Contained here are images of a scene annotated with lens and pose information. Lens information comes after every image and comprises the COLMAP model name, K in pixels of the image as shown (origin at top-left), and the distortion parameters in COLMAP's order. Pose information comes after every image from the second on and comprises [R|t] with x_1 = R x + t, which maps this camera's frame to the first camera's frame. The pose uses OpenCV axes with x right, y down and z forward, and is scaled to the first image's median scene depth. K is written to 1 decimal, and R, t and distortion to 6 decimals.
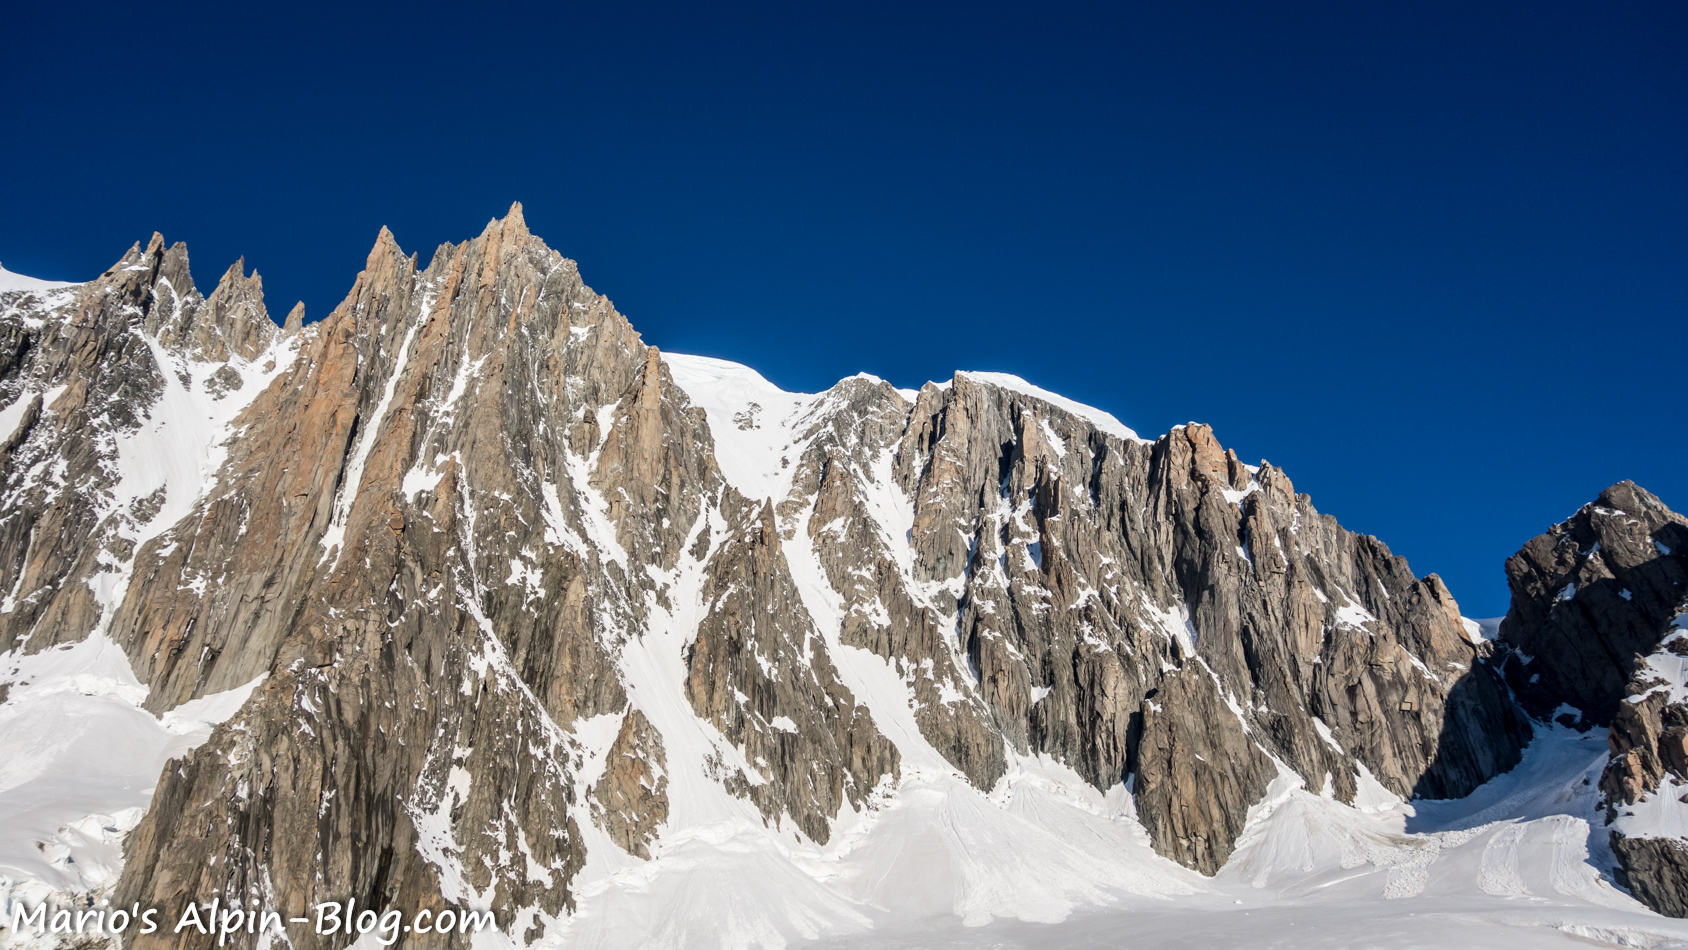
lens RADIAL K [[1338.8, 0, 846.6], [0, 1338.8, 474.1], [0, 0, 1]] dist [-0.005537, -0.009285]
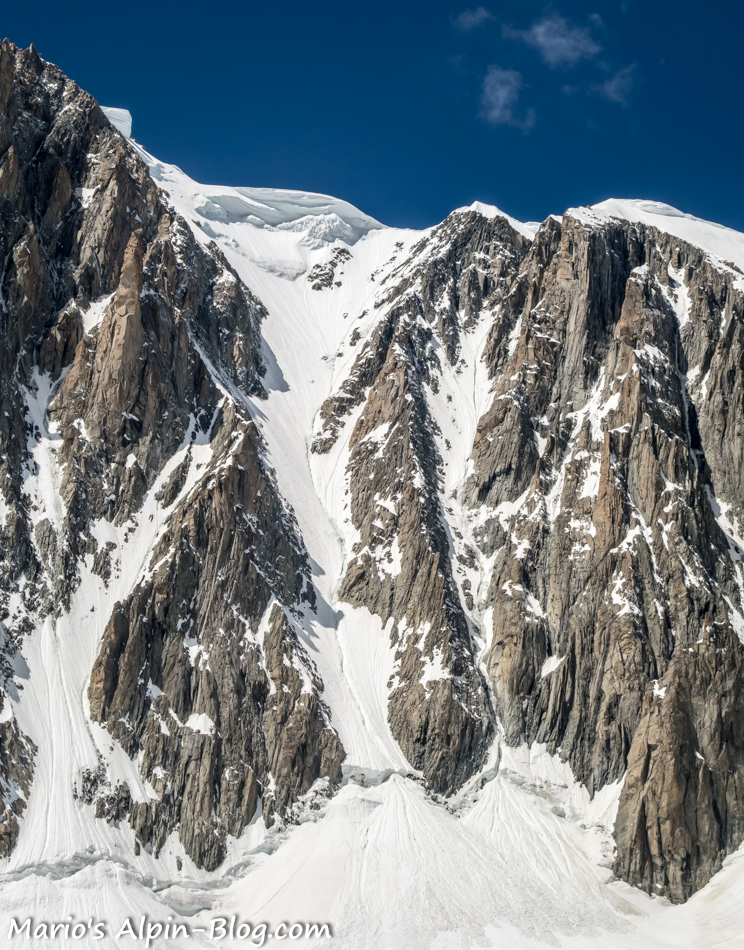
lens RADIAL K [[1818.3, 0, 372.2], [0, 1818.3, 475.6], [0, 0, 1]] dist [-0.015380, 0.000000]
pose [[0.982853, -0.032136, -0.181569, 0.215778], [0.056144, 0.990096, 0.128676, -0.090376], [0.175636, -0.136664, 0.974923, -0.082996]]
